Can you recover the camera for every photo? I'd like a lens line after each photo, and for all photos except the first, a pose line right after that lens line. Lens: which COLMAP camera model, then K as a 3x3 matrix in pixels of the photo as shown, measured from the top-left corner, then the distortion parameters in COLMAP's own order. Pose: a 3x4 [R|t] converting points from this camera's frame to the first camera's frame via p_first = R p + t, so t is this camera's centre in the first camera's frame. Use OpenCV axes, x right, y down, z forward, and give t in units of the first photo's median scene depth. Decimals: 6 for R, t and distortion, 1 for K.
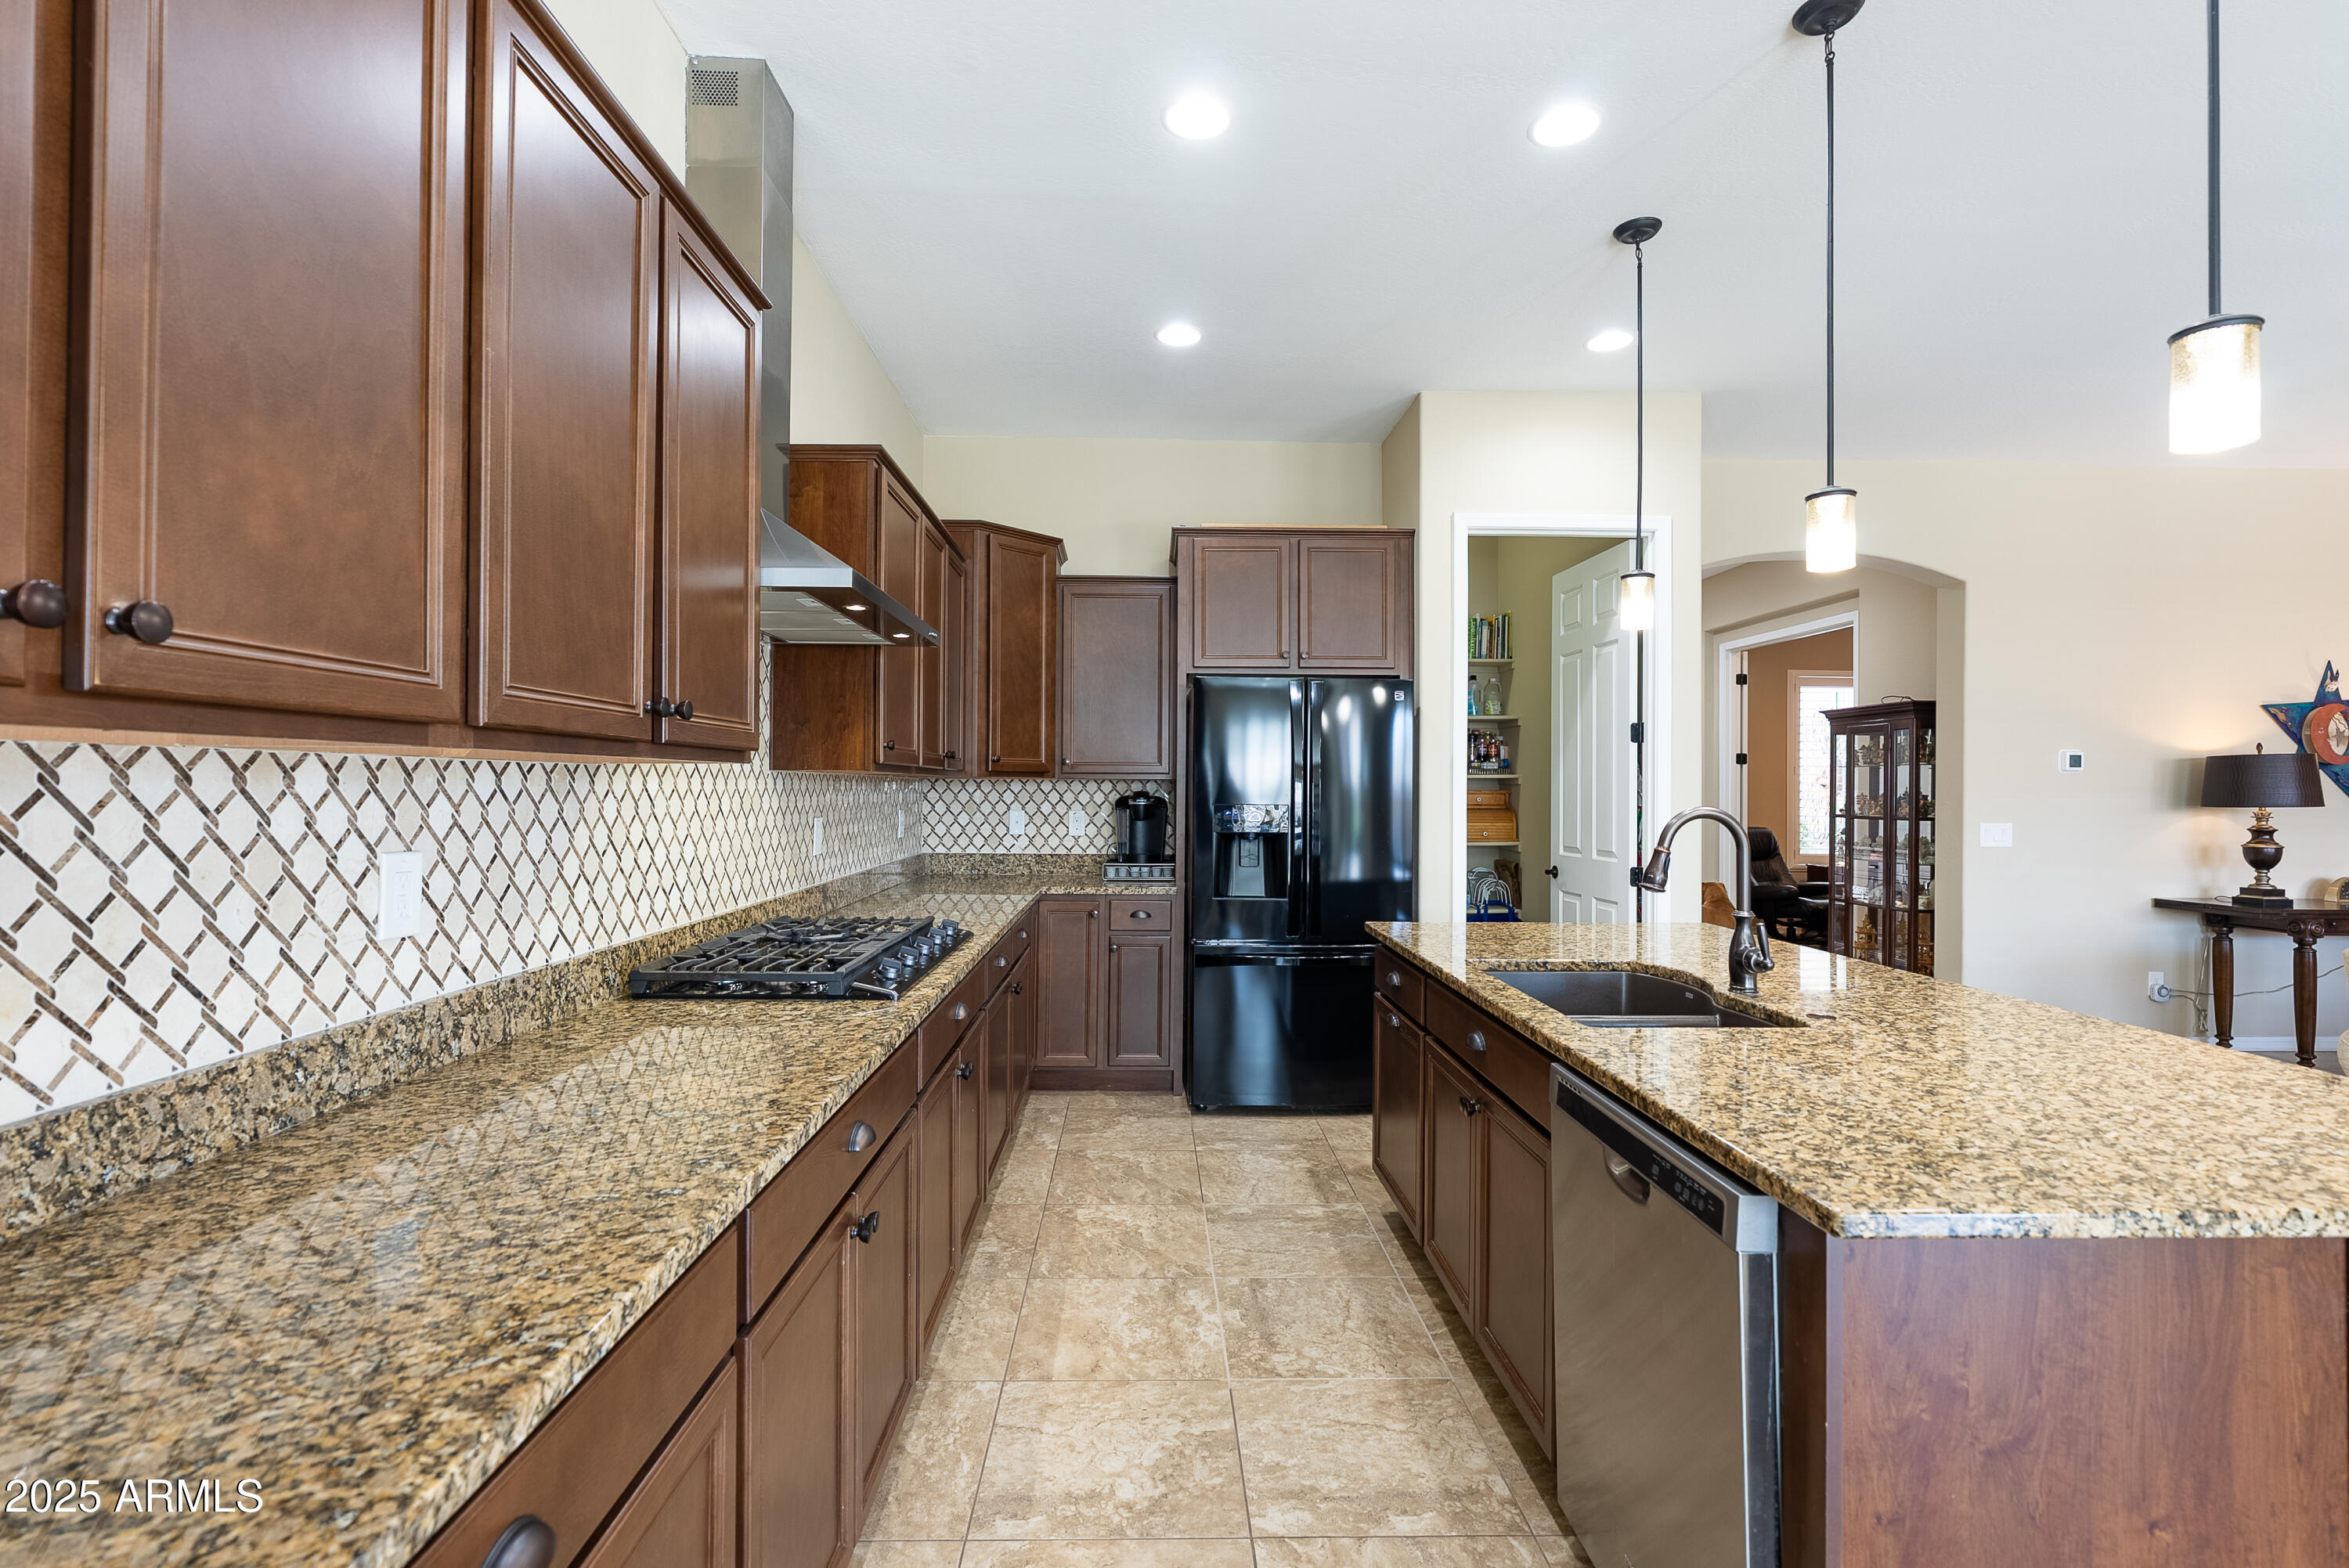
lens RADIAL K [[1062.9, 0, 1168.1], [0, 1062.9, 797.5], [0, 0, 1]] dist [-0.011830, 0.003351]
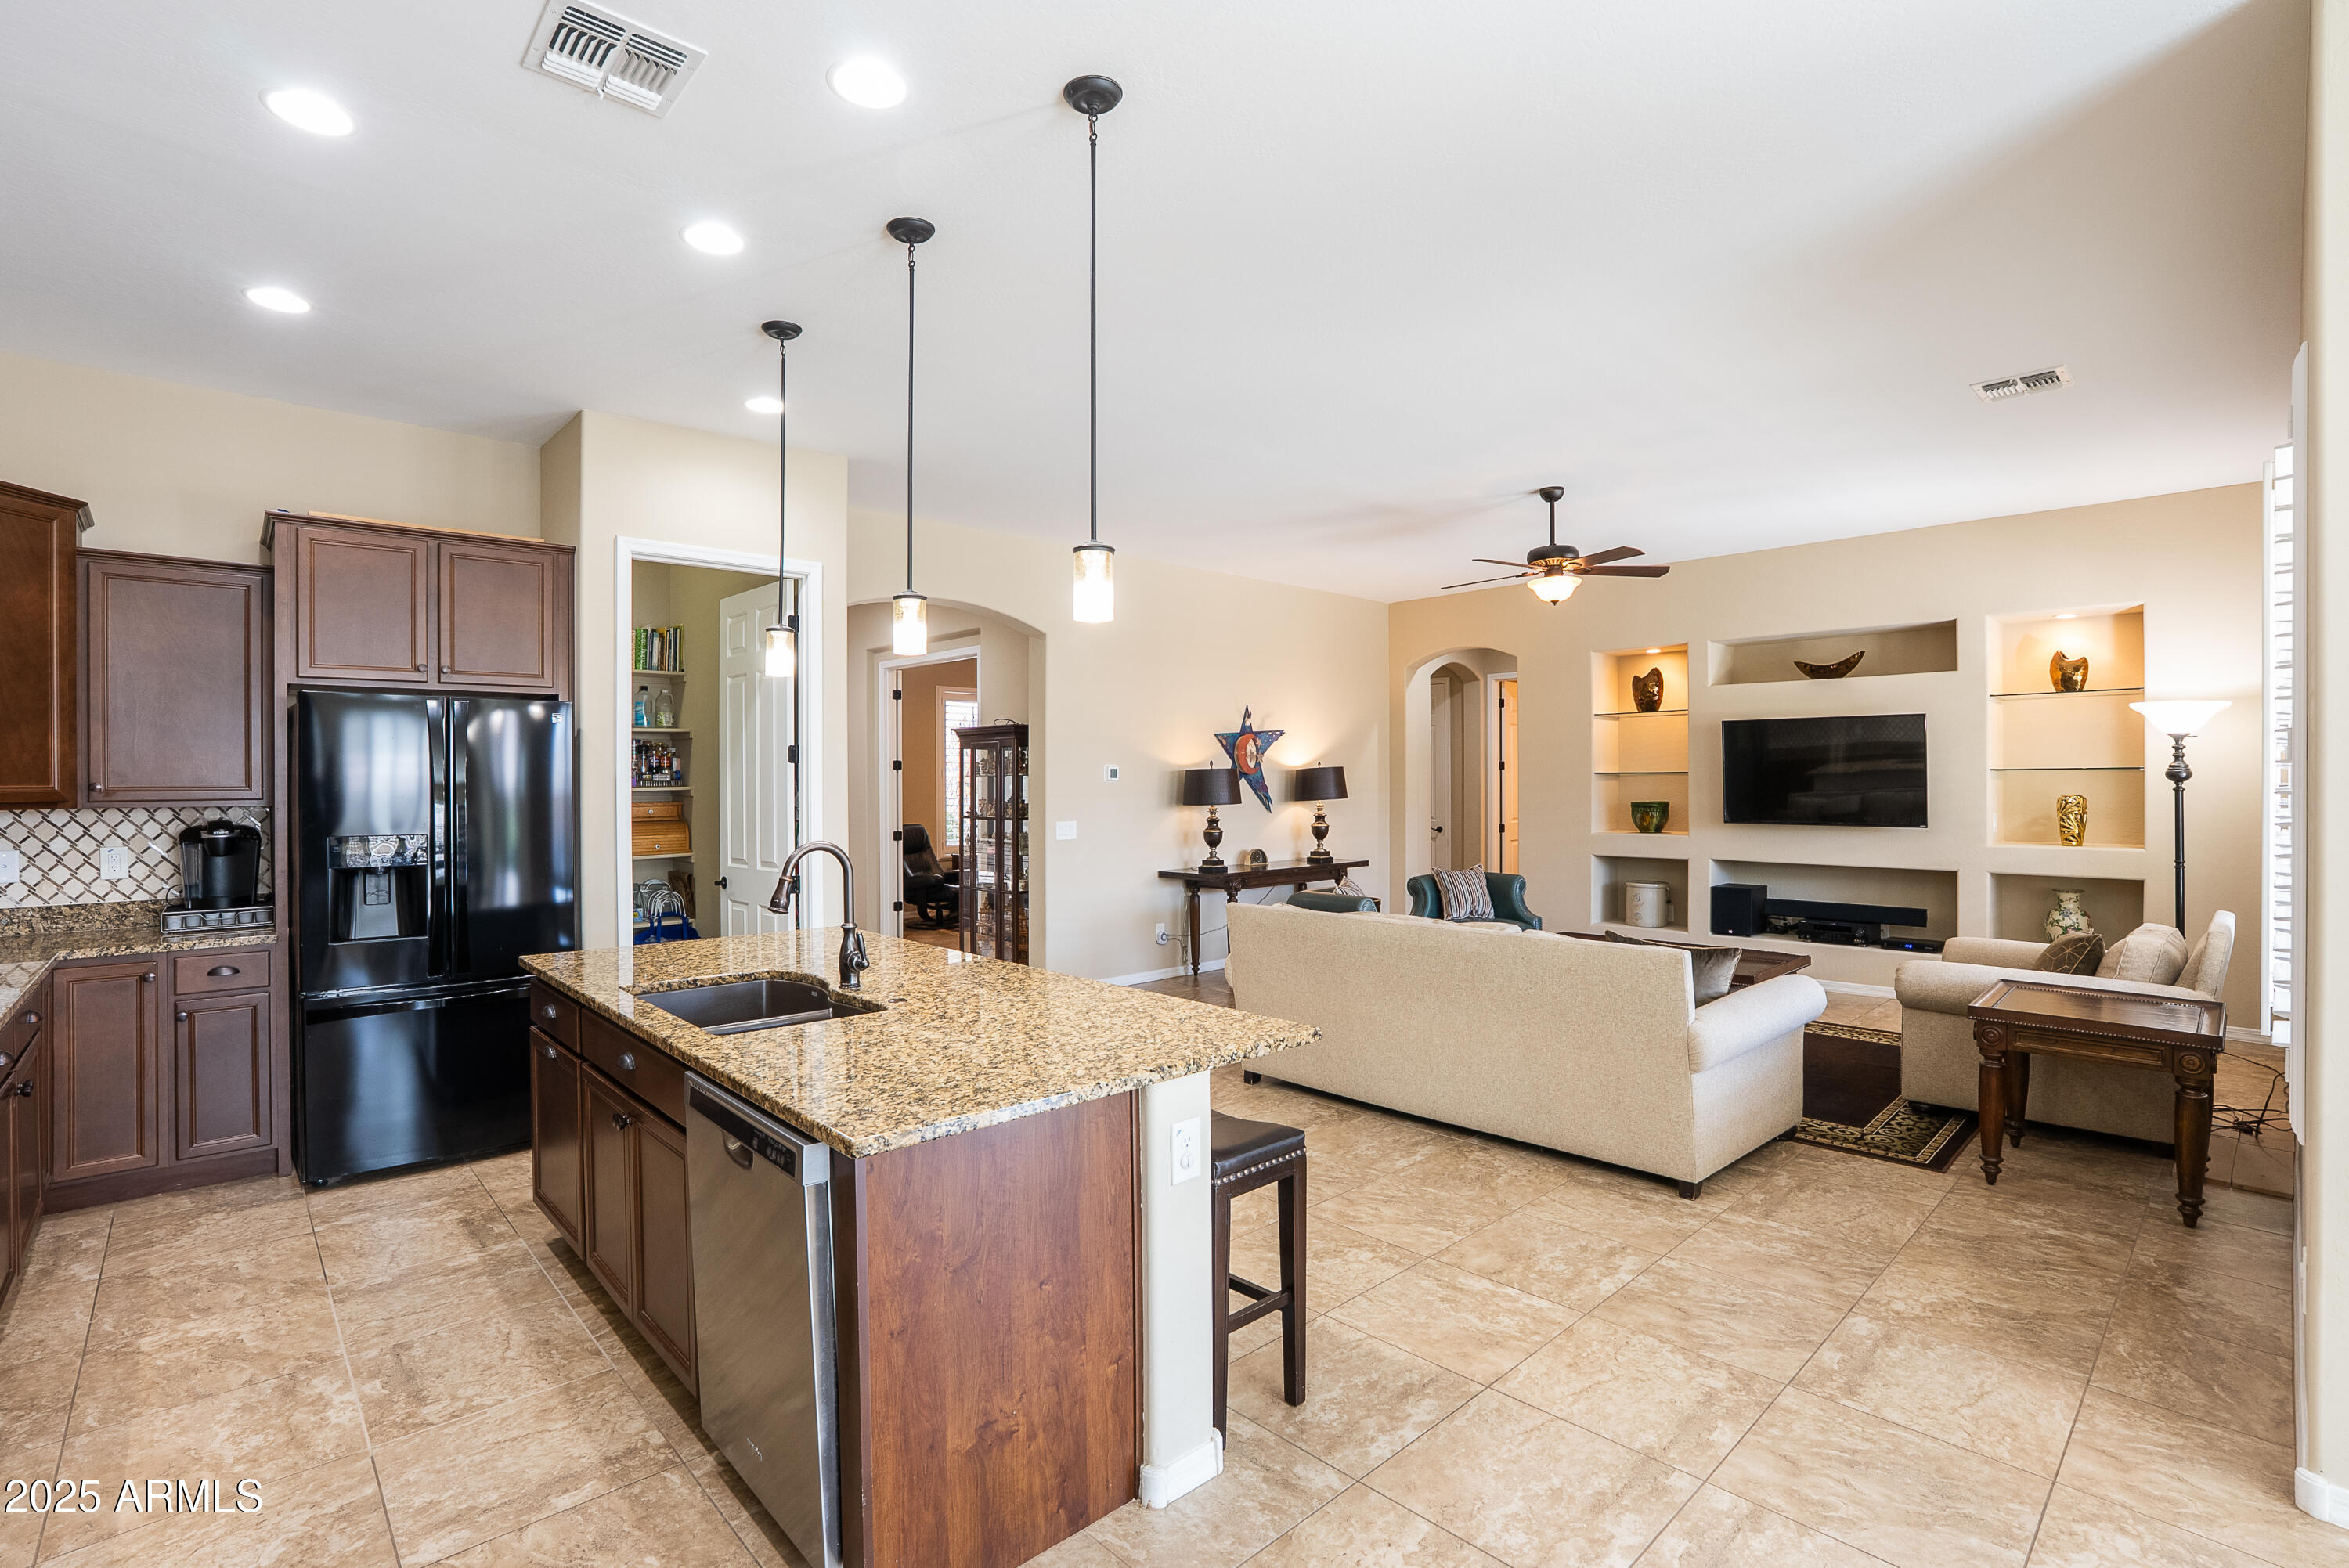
lens RADIAL K [[1062.9, 0, 1119.9], [0, 1062.9, 791.8], [0, 0, 1]] dist [-0.011830, 0.003351]
pose [[0.769446, -0.011992, 0.638599, -0.015807], [0.012674, 0.999914, 0.003506, -0.034140], [-0.638586, 0.005396, 0.769531, -0.126218]]
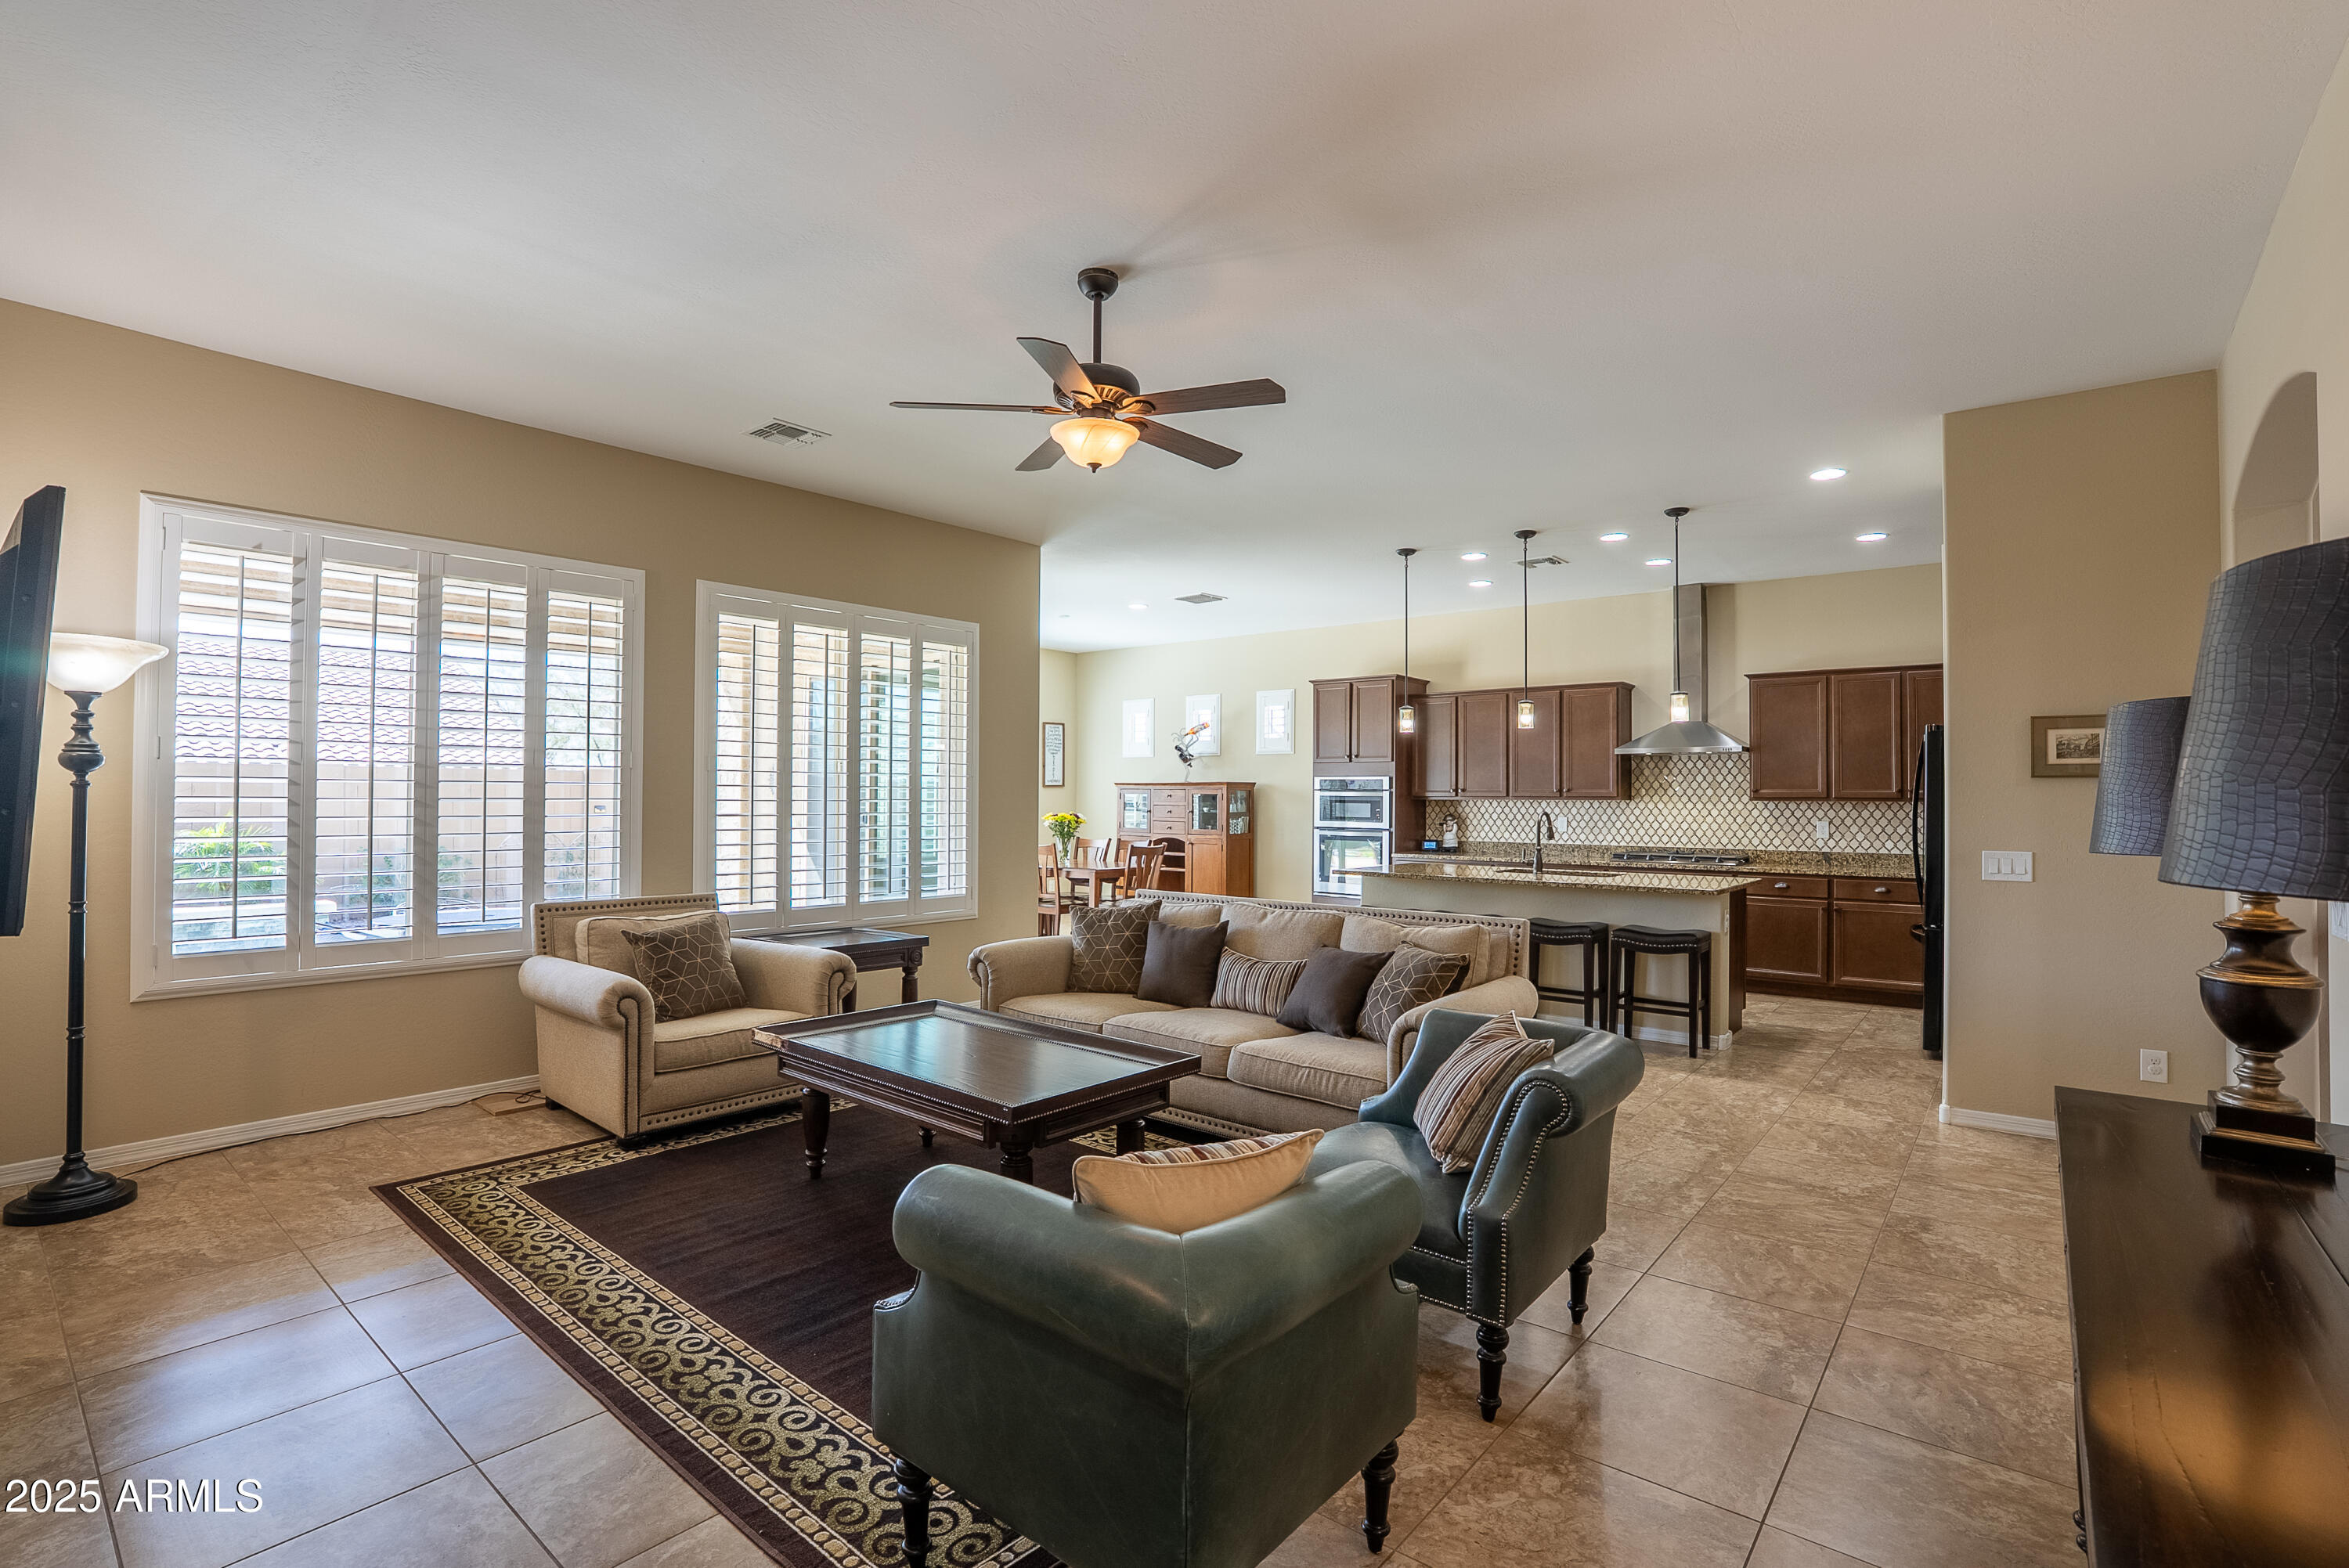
lens RADIAL K [[1062.9, 0, 1180.5], [0, 1062.9, 779.2], [0, 0, 1]] dist [-0.011830, 0.003351]
pose [[-0.654518, -0.020727, -0.755762, 2.304937], [-0.015230, 0.999783, -0.014229, -0.018160], [0.755893, 0.002197, -0.654692, 1.473631]]
